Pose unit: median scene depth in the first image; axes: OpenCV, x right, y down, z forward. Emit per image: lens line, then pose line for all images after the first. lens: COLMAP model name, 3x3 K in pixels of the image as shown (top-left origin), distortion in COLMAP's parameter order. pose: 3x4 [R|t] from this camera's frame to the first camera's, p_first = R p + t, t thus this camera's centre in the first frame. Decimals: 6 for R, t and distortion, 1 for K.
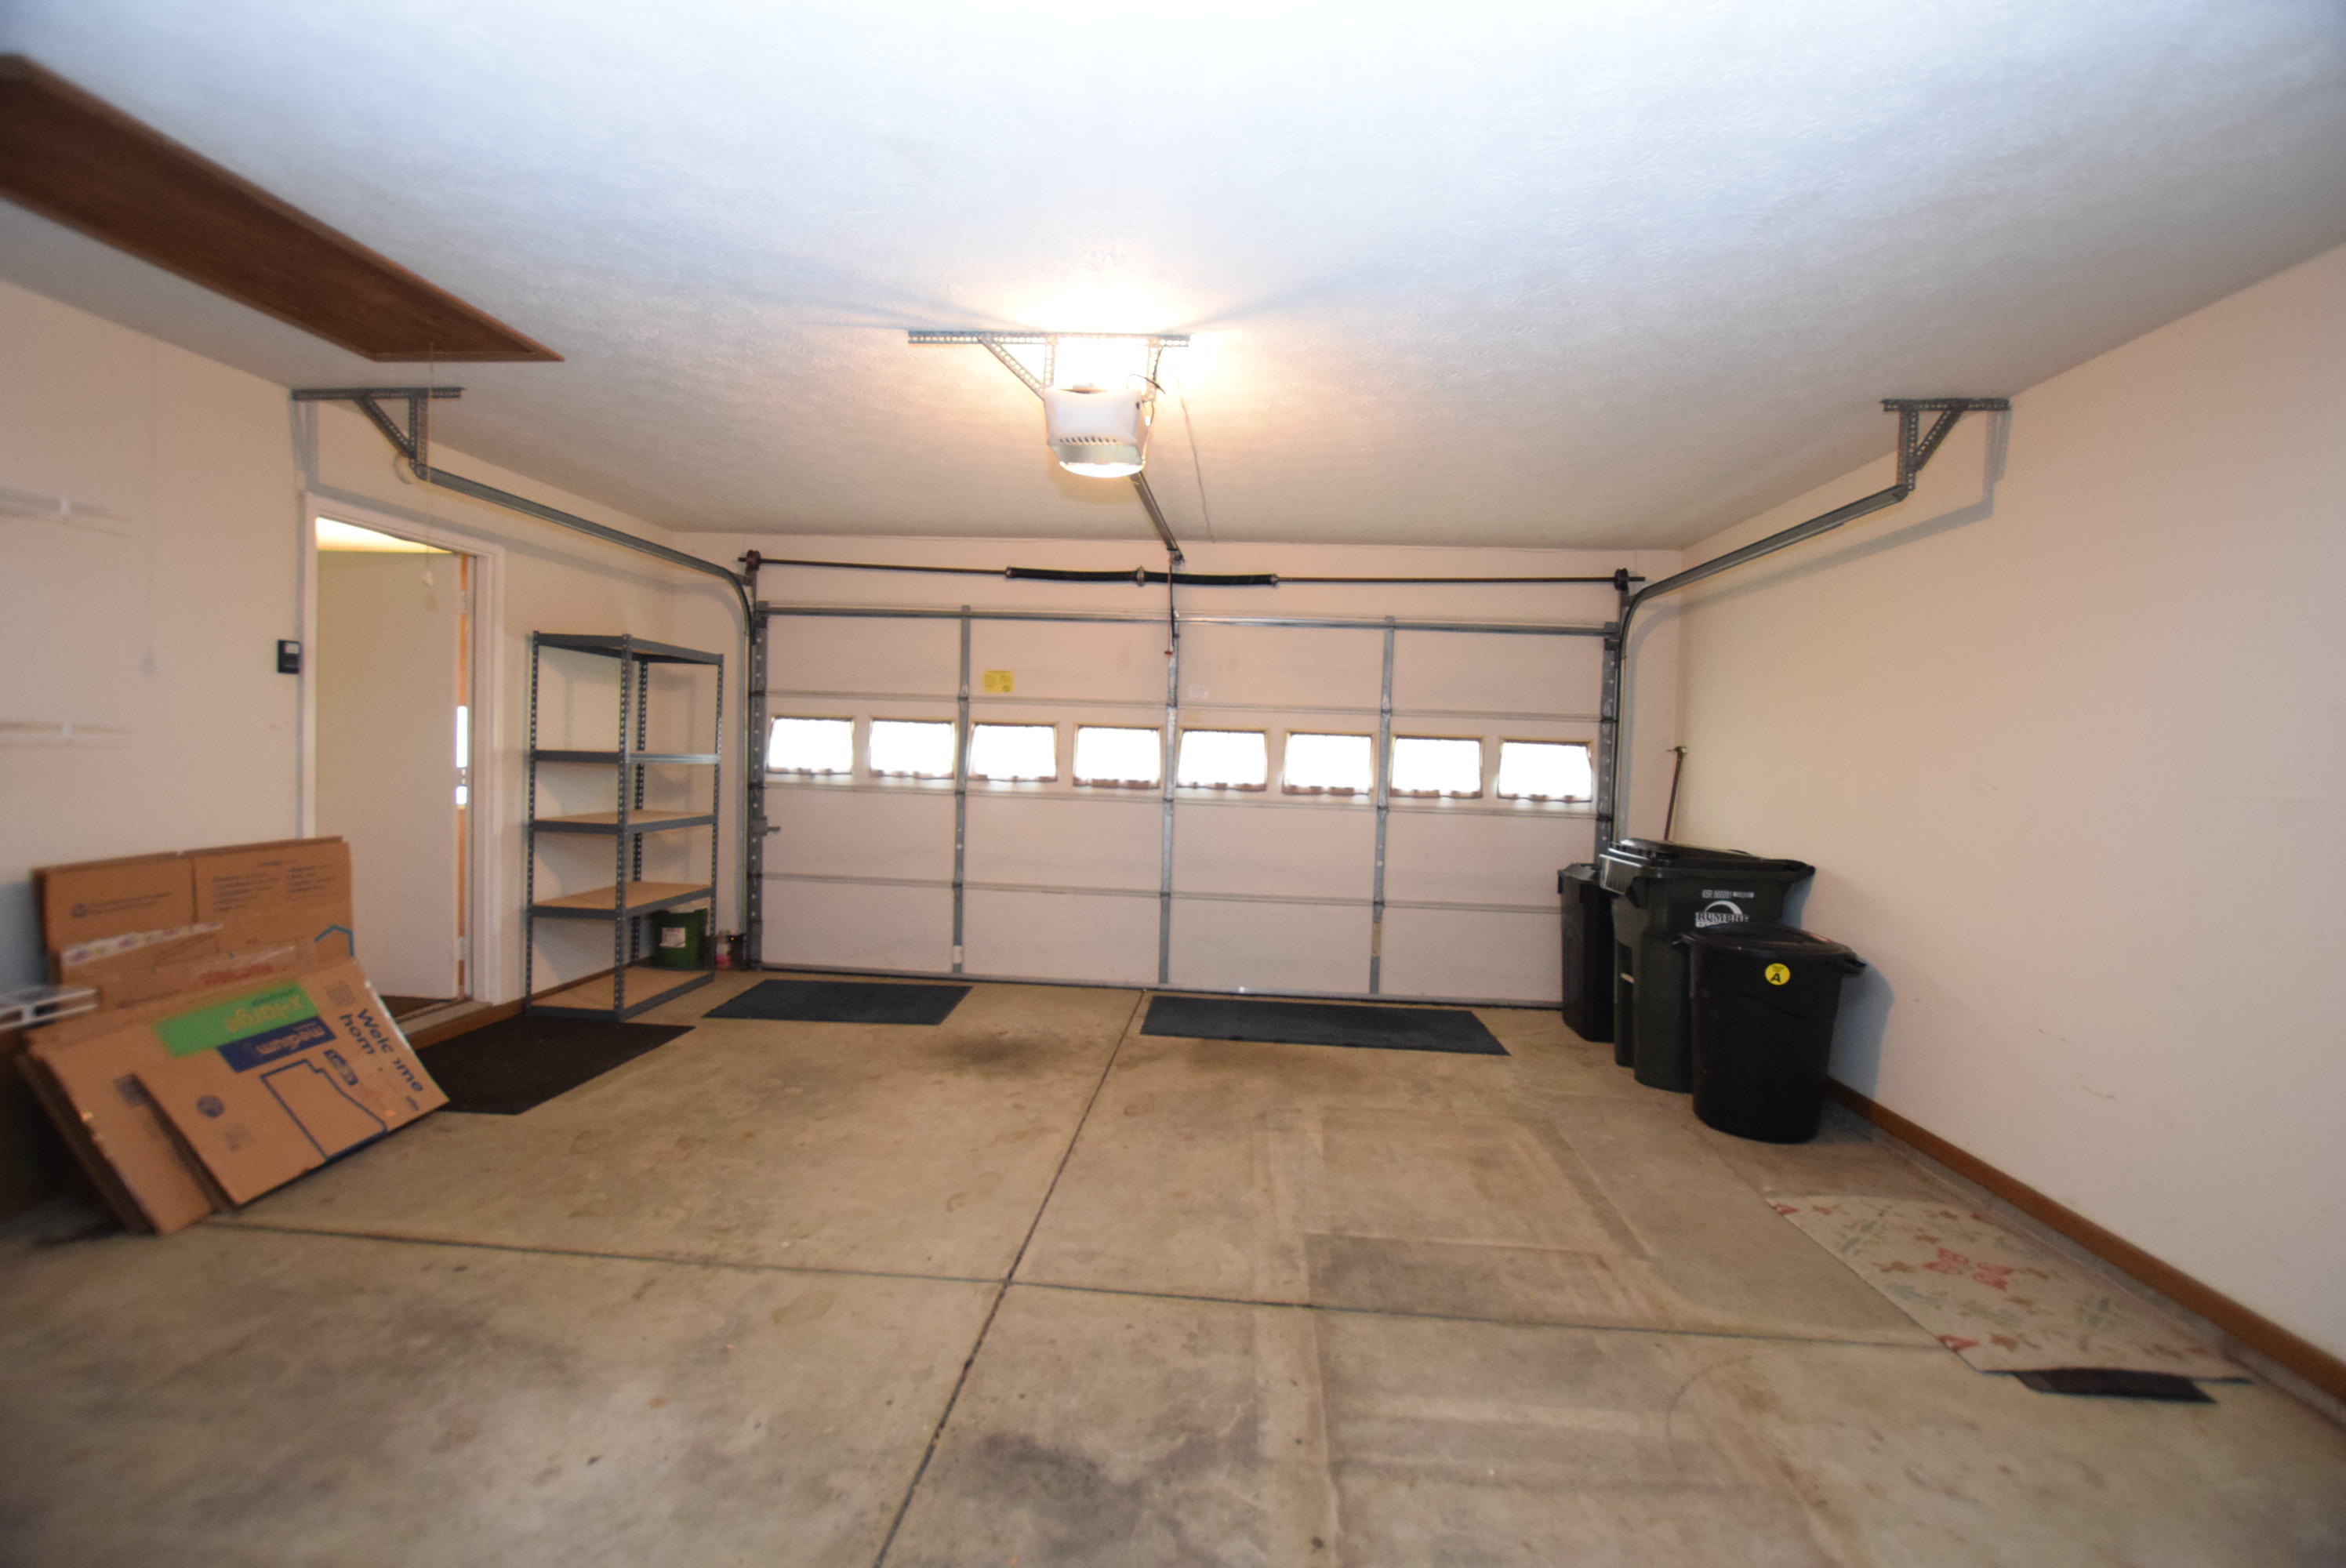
lens RADIAL K [[1031.0, 0, 1169.2], [0, 1031.0, 790.6], [0, 0, 1]] dist [-0.035781, 0.006854]
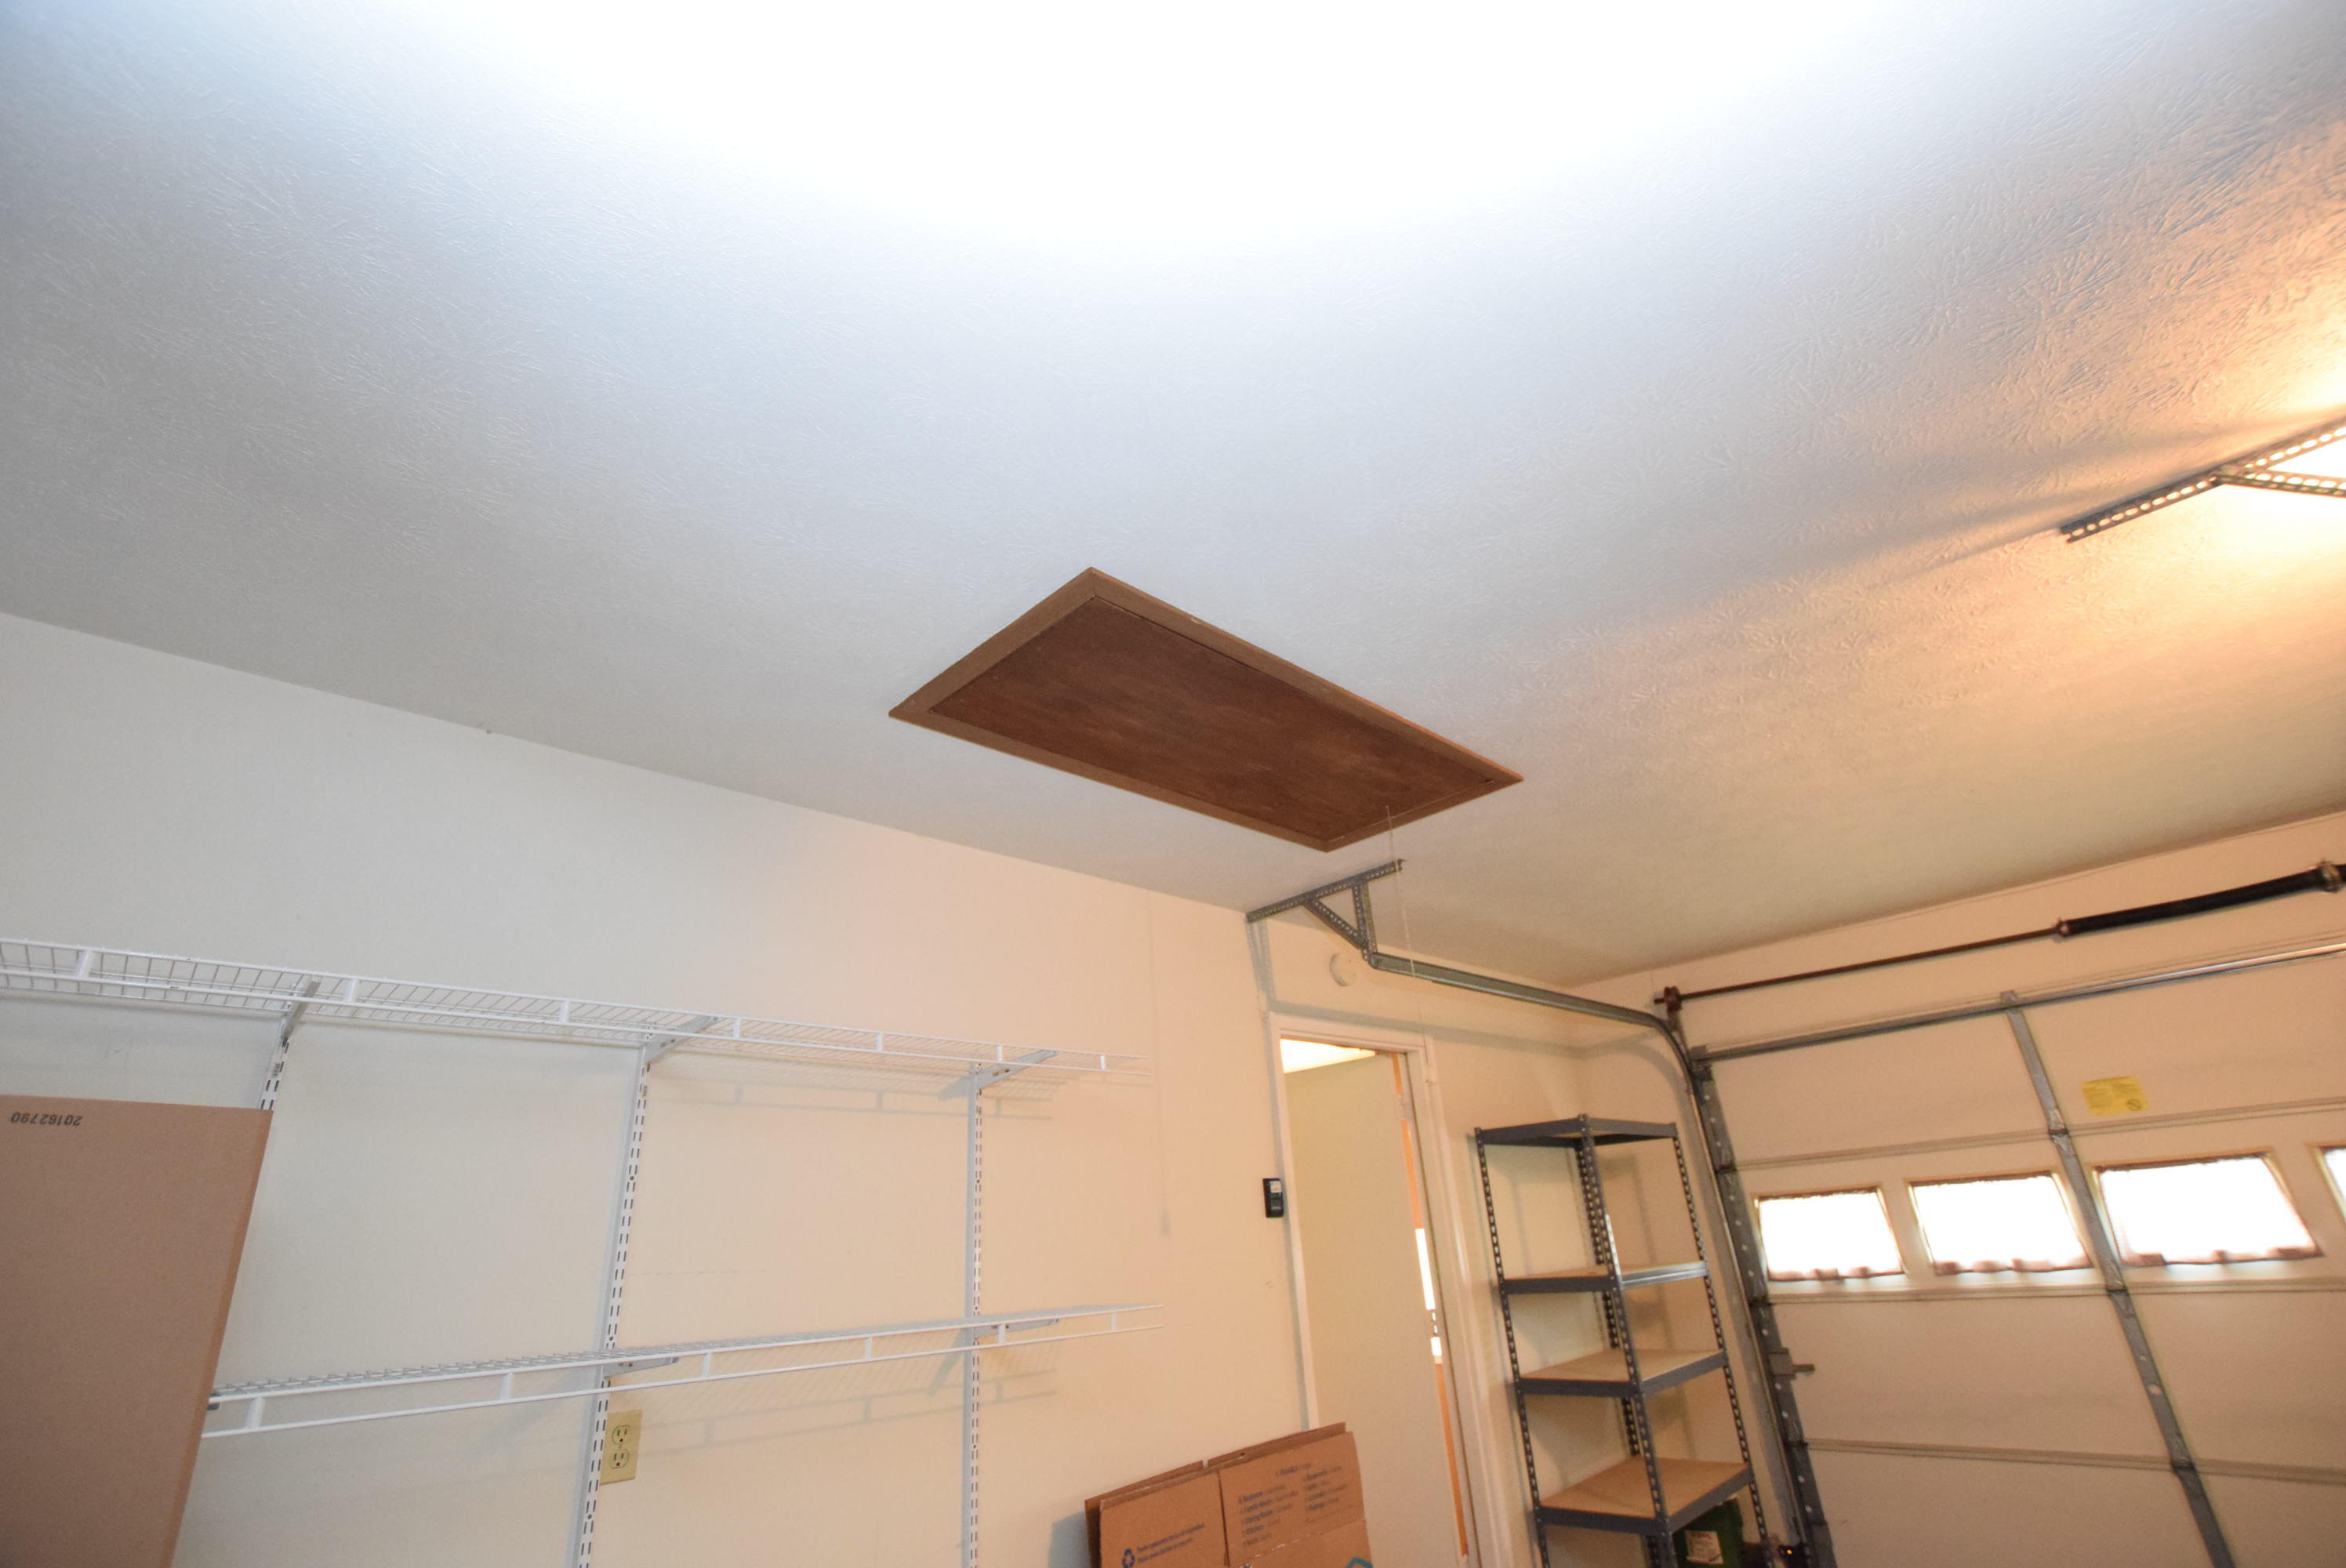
lens RADIAL K [[1031.0, 0, 1169.2], [0, 1031.0, 790.6], [0, 0, 1]] dist [-0.035781, 0.006854]
pose [[0.738545, -0.344663, -0.579447, -0.203670], [0.060819, 0.890008, -0.451871, -0.034046], [0.671456, 0.298485, 0.678273, 0.148895]]
